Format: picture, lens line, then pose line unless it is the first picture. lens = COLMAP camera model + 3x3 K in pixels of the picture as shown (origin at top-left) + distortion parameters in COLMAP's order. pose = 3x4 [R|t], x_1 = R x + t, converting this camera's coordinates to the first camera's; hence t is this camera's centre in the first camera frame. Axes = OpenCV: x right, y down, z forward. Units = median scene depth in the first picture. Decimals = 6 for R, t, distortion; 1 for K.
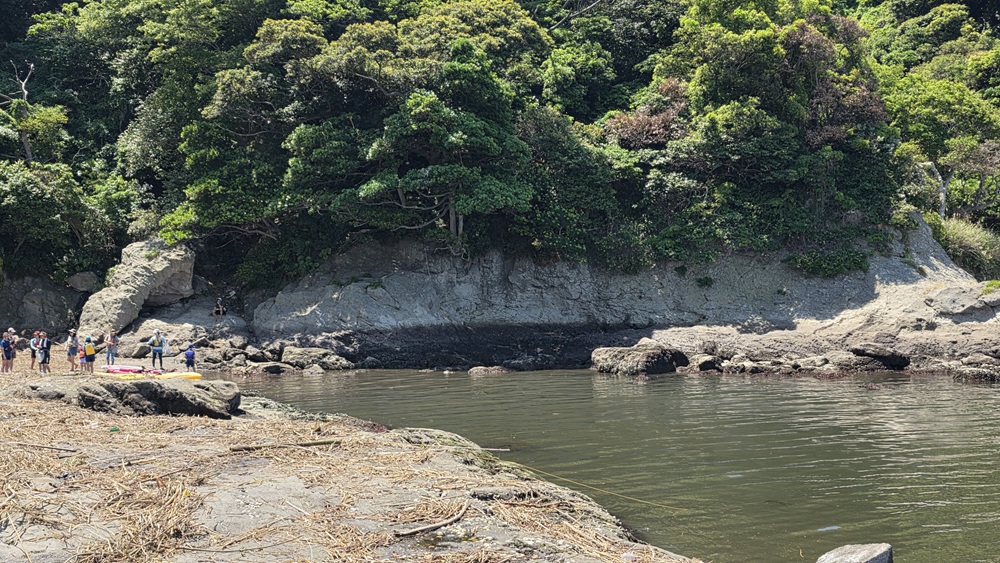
lens RADIAL K [[1105.8, 0, 499.0], [0, 1105.8, 305.6], [0, 0, 1]] dist [0.059599, 0.000000]
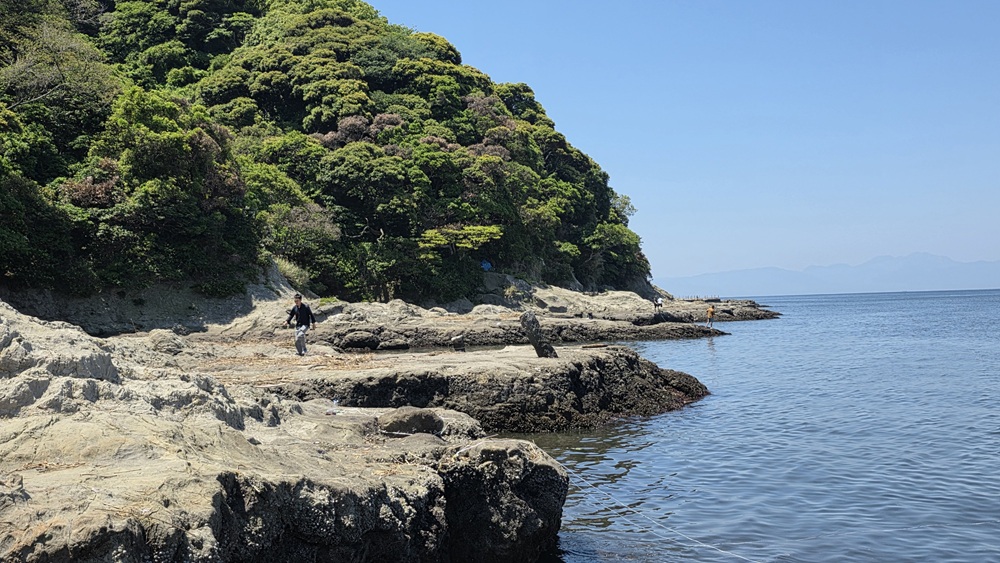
lens RADIAL K [[1105.8, 0, 499.5], [0, 1105.8, 282.2], [0, 0, 1]] dist [0.059599, 0.000000]
pose [[0.782840, -0.003118, 0.622216, -0.347064], [0.029898, 0.999021, -0.032609, 0.014241], [-0.621505, 0.044130, 0.782166, -0.423131]]
